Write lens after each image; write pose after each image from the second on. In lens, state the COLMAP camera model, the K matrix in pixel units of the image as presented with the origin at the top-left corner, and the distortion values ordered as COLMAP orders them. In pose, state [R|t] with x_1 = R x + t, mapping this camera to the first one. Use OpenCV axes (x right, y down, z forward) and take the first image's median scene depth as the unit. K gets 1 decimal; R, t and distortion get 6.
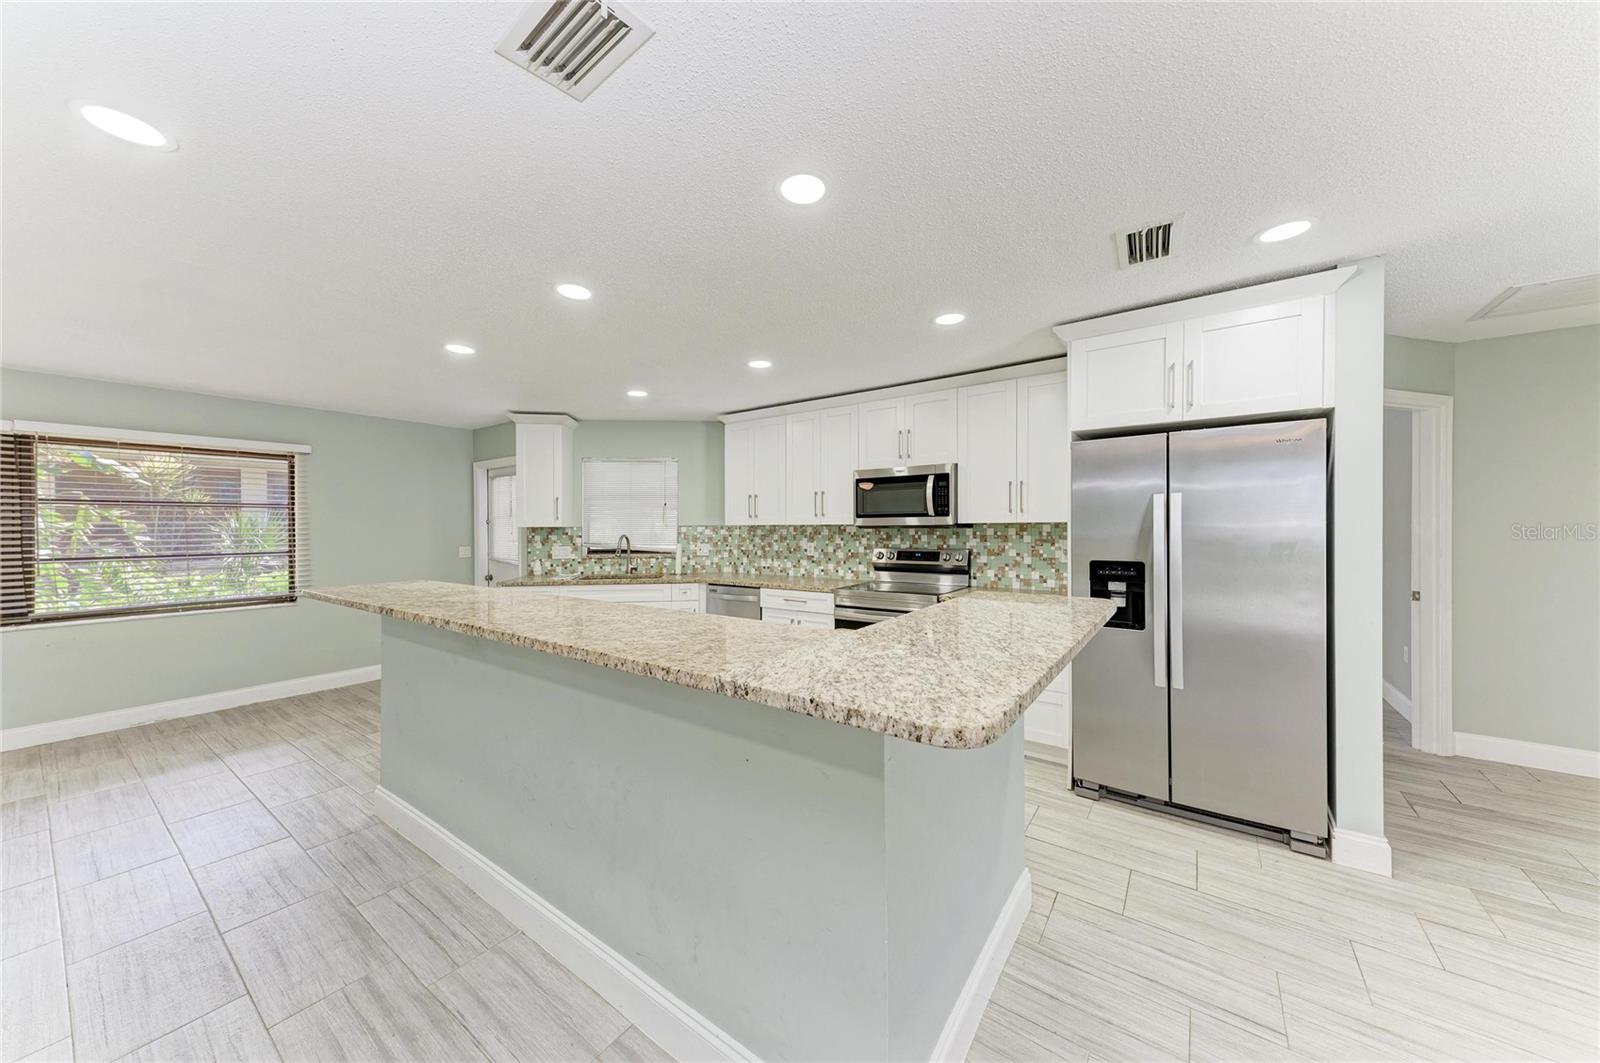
lens RADIAL K [[538.9, 0, 774.4], [0, 538.9, 526.1], [0, 0, 1]] dist [0.000747, 0.004831]
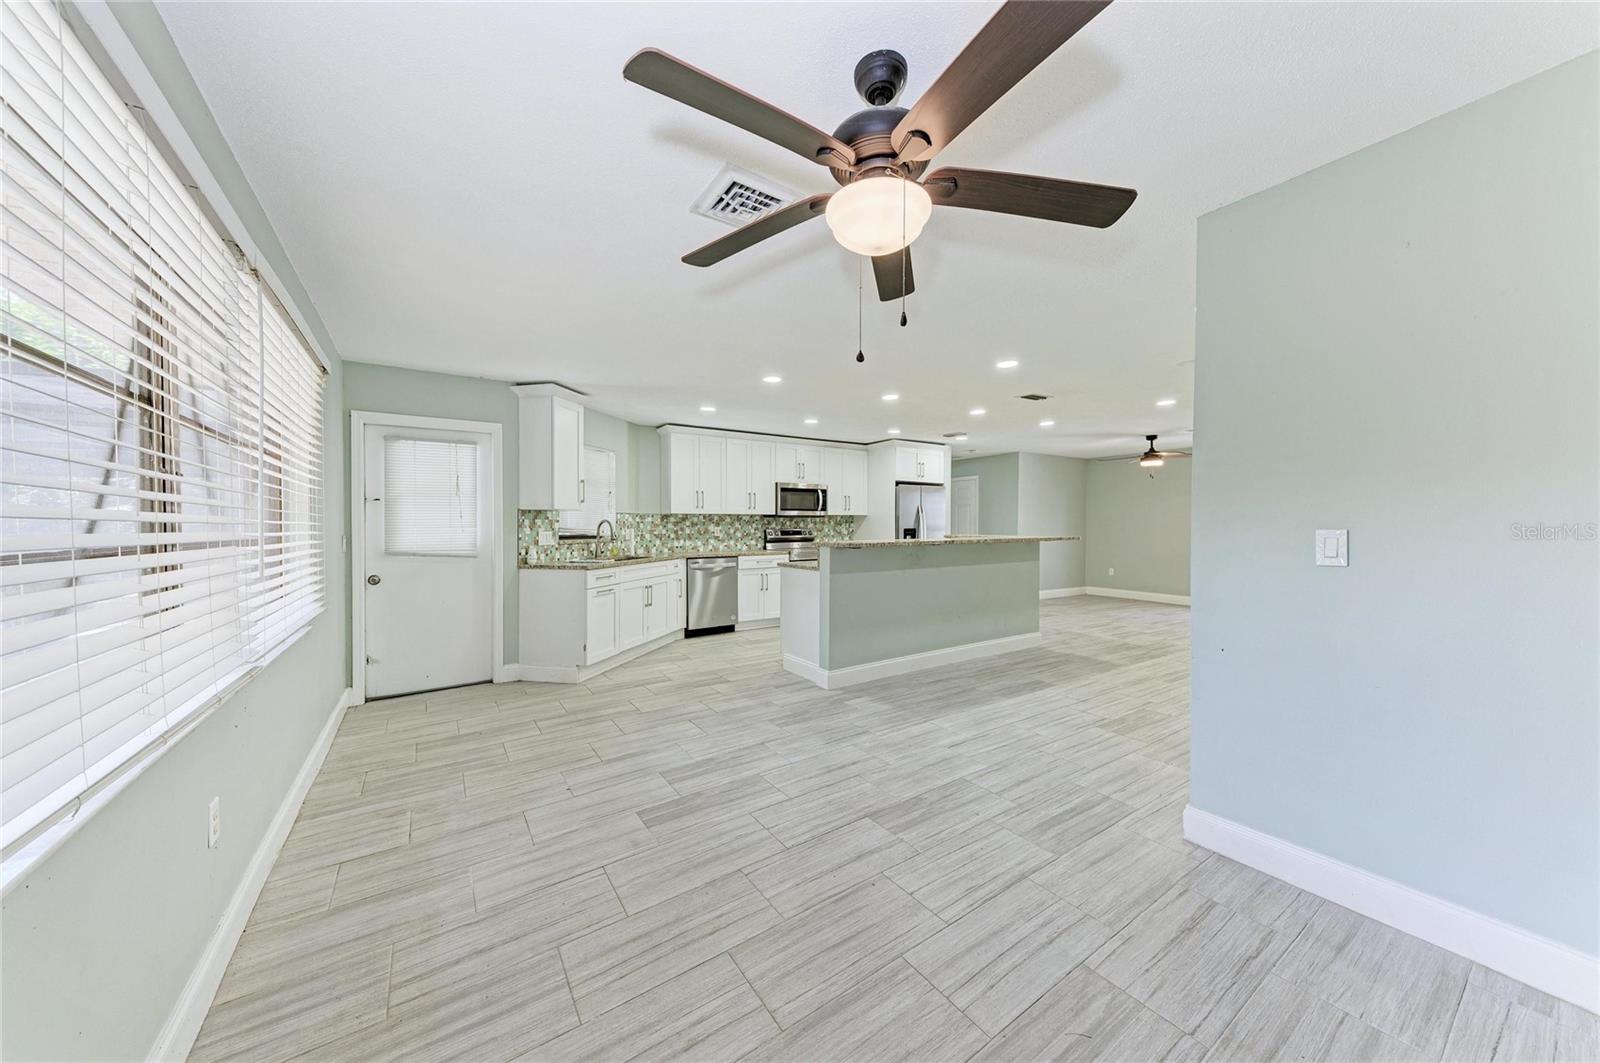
lens RADIAL K [[578.6, 0, 774.4], [0, 578.6, 525.3], [0, 0, 1]] dist [0.000069, -0.007520]
pose [[0.367282, 0.008197, 0.930074, -1.306503], [0.000886, 0.999958, -0.009162, 0.040433], [-0.930109, 0.004189, 0.367259, 0.294642]]
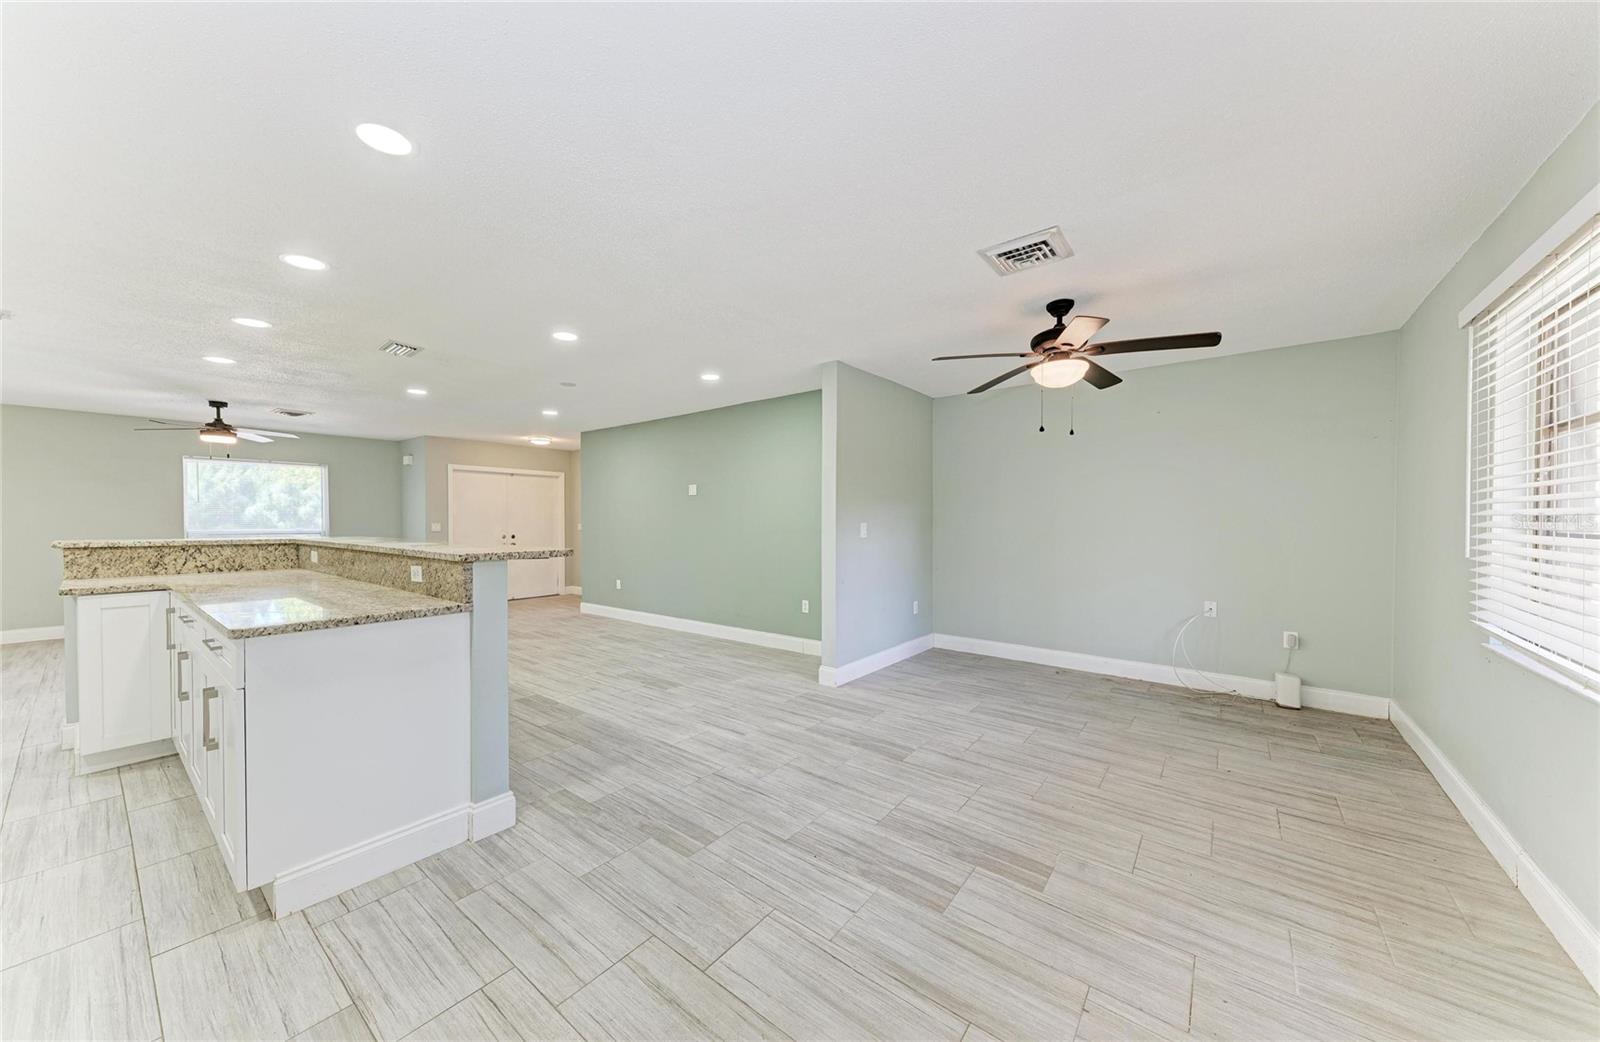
lens RADIAL K [[552.6, 0, 794.2], [0, 552.6, 528.3], [0, 0, 1]] dist [0.001462, -0.000142]
pose [[-0.999932, 0.011551, 0.001330, -0.650821], [0.011572, 0.999791, 0.016835, 0.034036], [-0.001135, 0.016849, -0.999857, 1.035132]]
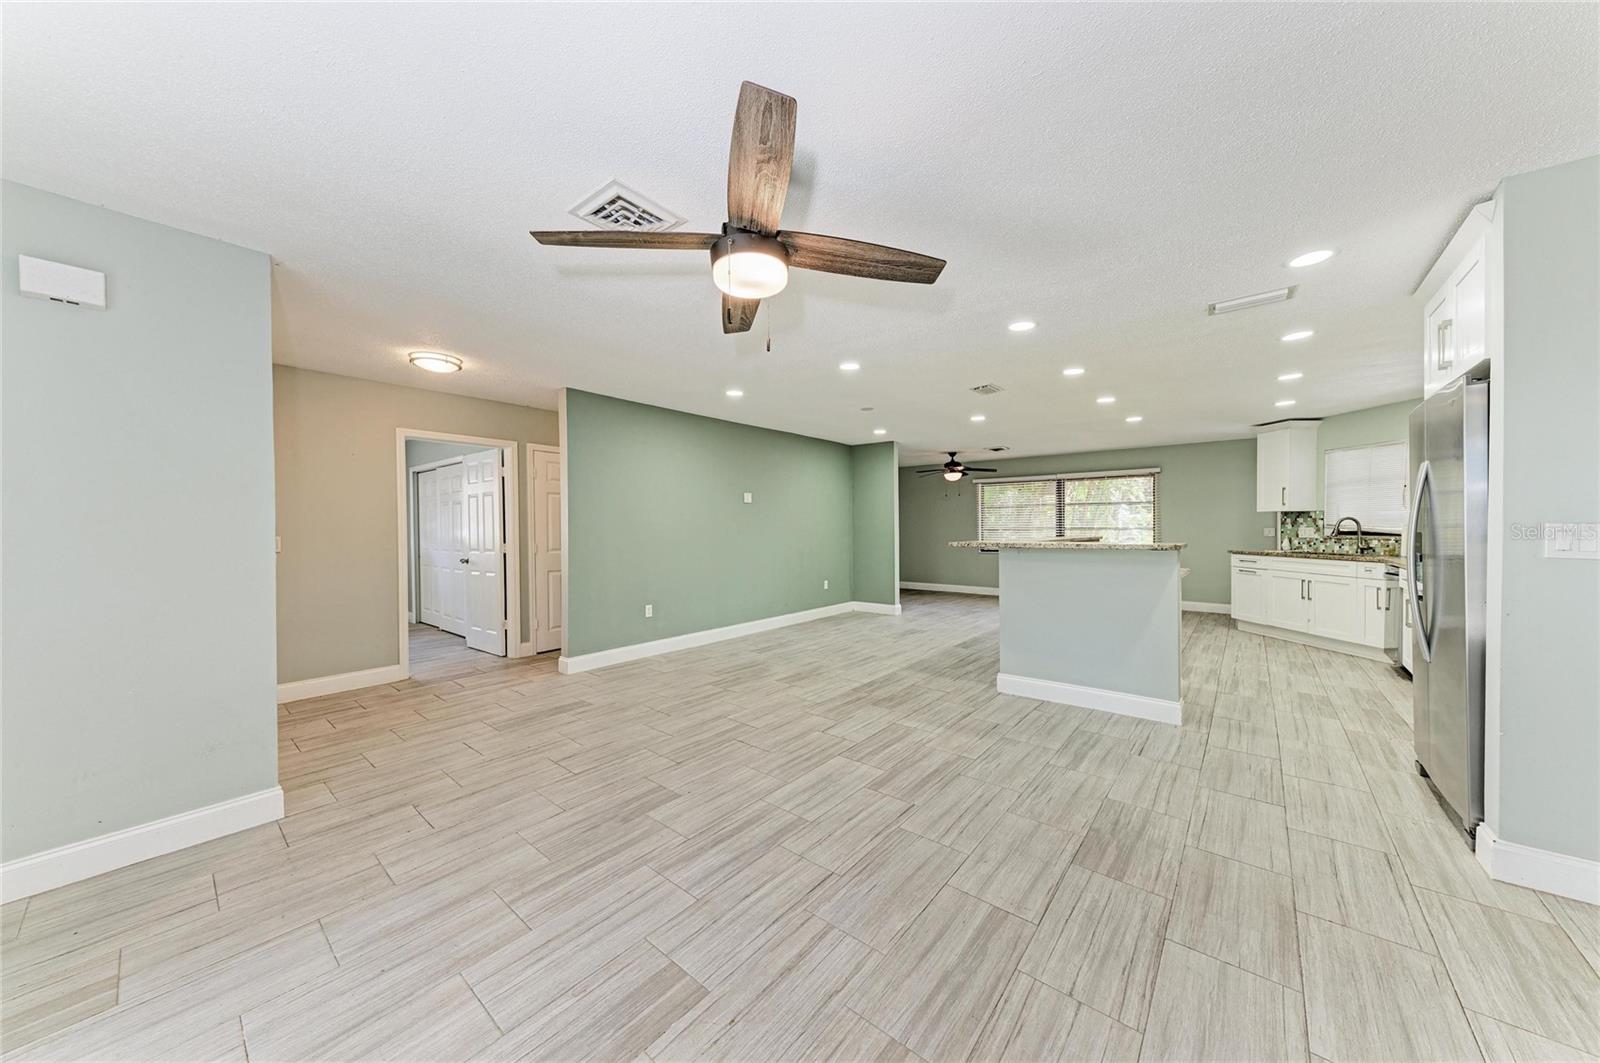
lens RADIAL K [[527.9, 0, 830.1], [0, 527.9, 533.2], [0, 0, 1]] dist [0.025037, -0.005311]
pose [[-0.004562, 0.025202, -0.999672, 0.866085], [0.003853, 0.999675, 0.025184, 0.018446], [0.999982, -0.003737, -0.004658, -0.037565]]
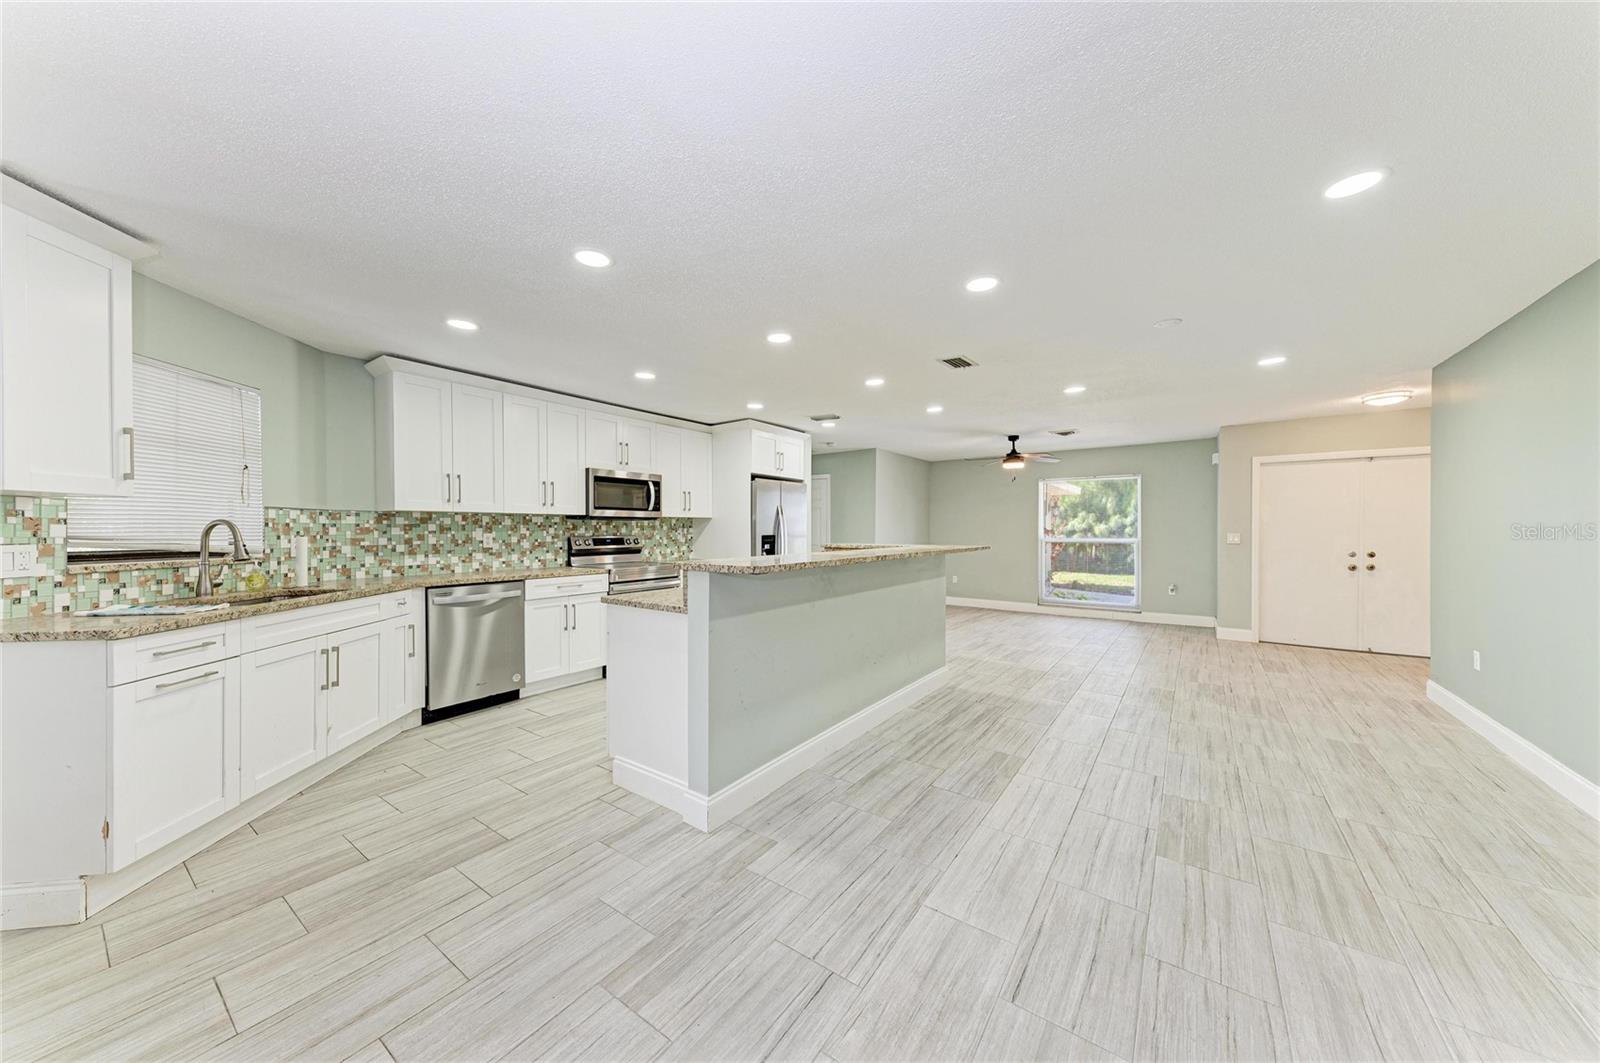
lens RADIAL K [[560.4, 0, 807.9], [0, 560.4, 534.3], [0, 0, 1]] dist [0.016832, -0.007246]
pose [[-0.026386, 0.000714, 0.999652, -0.904363], [0.001750, 0.999998, -0.000668, 0.033947], [-0.999650, 0.001731, -0.026387, 0.481880]]
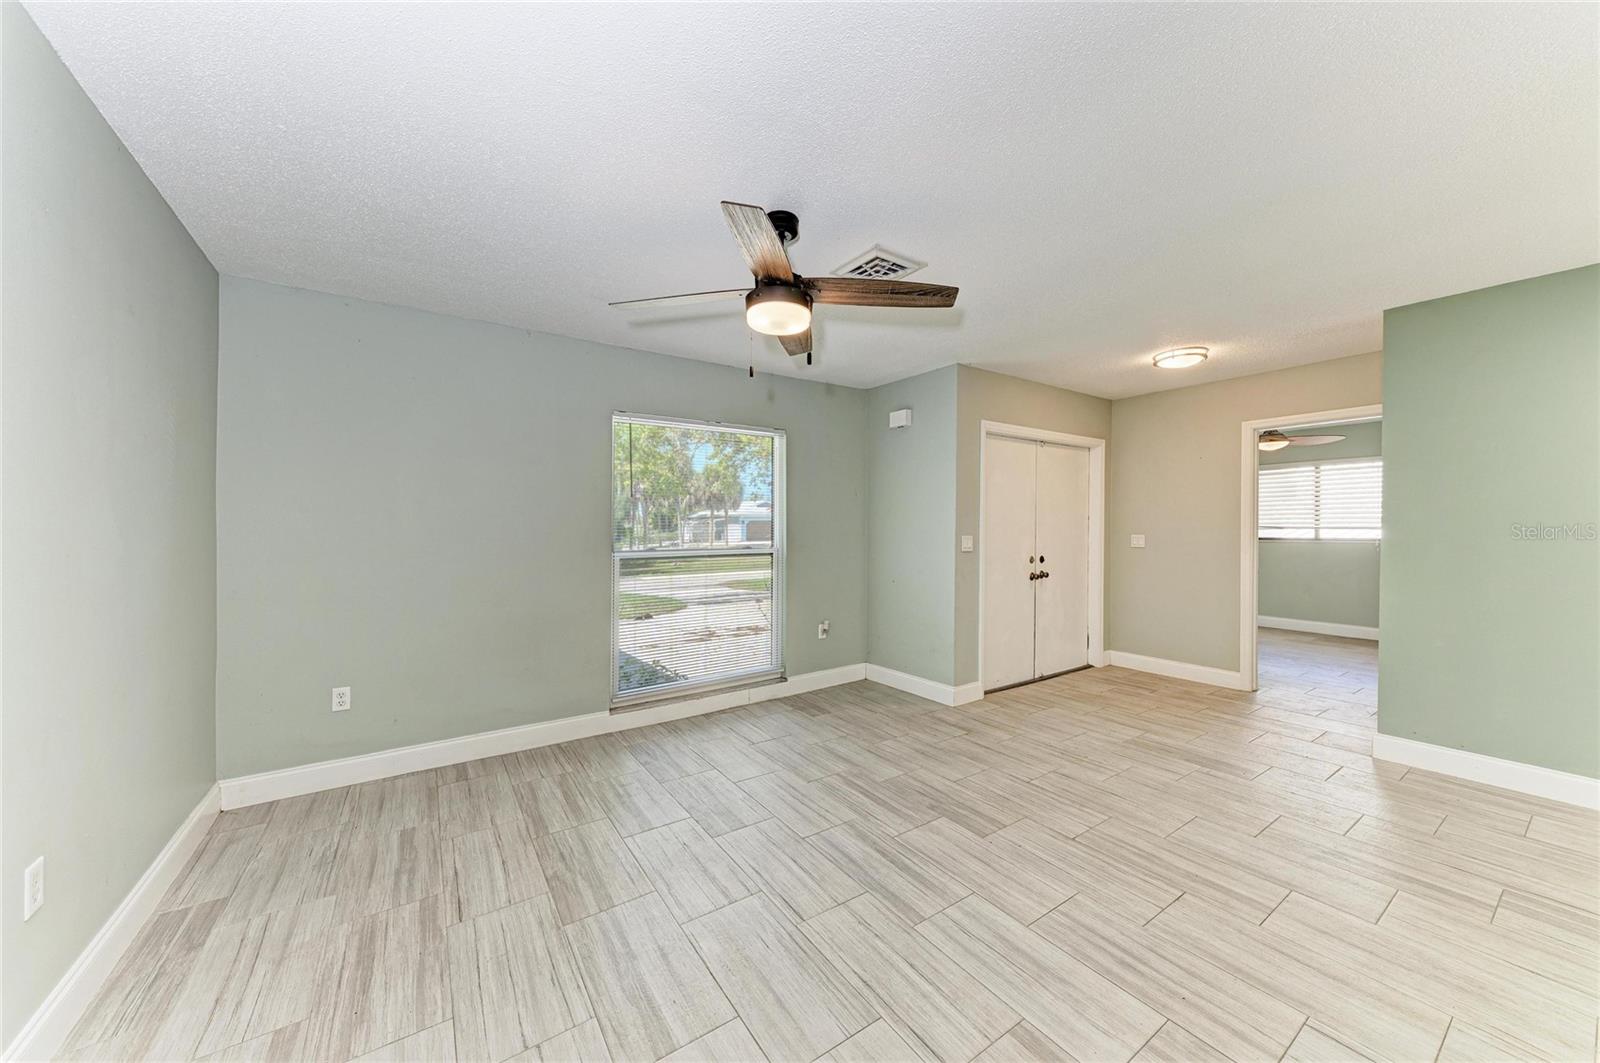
lens RADIAL K [[560.0, 0, 778.9], [0, 560.0, 531.8], [0, 0, 1]] dist [0.014200, -0.000120]
pose [[-0.946313, 0.011109, 0.323061, 0.373364], [0.014003, 0.999880, 0.006635, 0.019089], [-0.322948, 0.010803, -0.946355, 0.316157]]
